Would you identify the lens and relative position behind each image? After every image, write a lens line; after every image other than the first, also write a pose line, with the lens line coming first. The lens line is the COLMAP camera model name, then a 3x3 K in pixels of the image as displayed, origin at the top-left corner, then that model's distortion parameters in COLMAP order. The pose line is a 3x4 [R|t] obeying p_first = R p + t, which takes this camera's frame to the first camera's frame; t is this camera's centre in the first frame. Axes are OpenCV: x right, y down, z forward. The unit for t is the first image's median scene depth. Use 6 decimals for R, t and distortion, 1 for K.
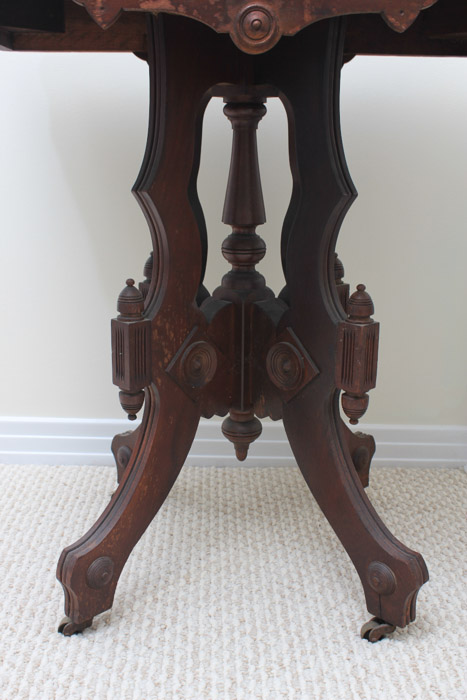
lens RADIAL K [[817.6, 0, 230.9], [0, 817.6, 343.4], [0, 0, 1]] dist [-0.055488, 0.000000]
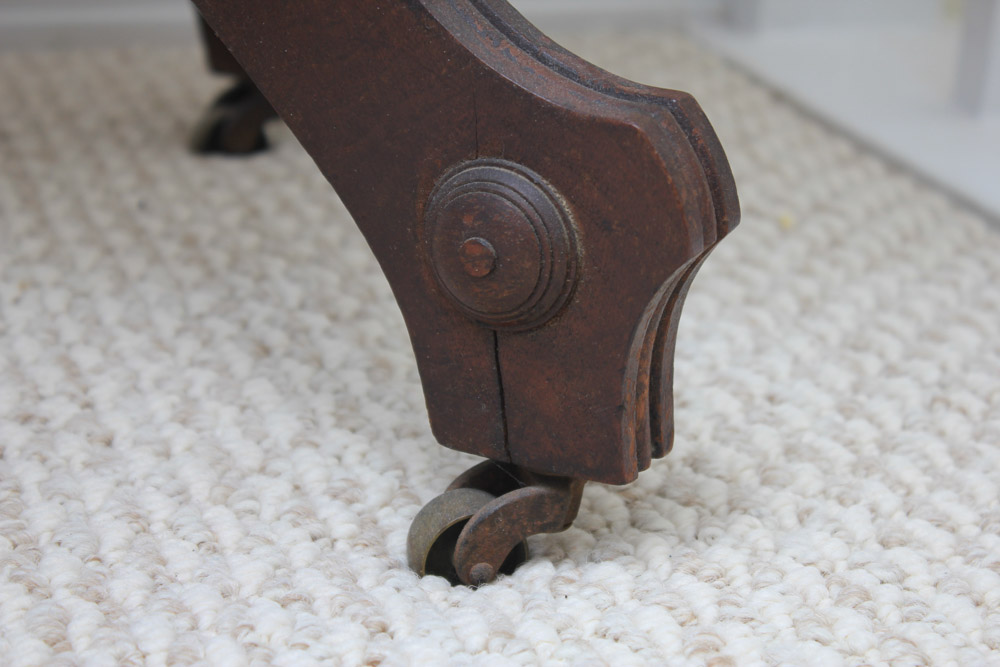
lens RADIAL K [[2410.2, 0, 510.9], [0, 2410.2, 333.9], [0, 0, 1]] dist [0.106734, 0.000000]
pose [[0.956216, -0.088352, 0.279008, 0.023936], [0.056101, 0.990999, 0.121545, 0.234692], [-0.287235, -0.100571, 0.952566, 0.436573]]
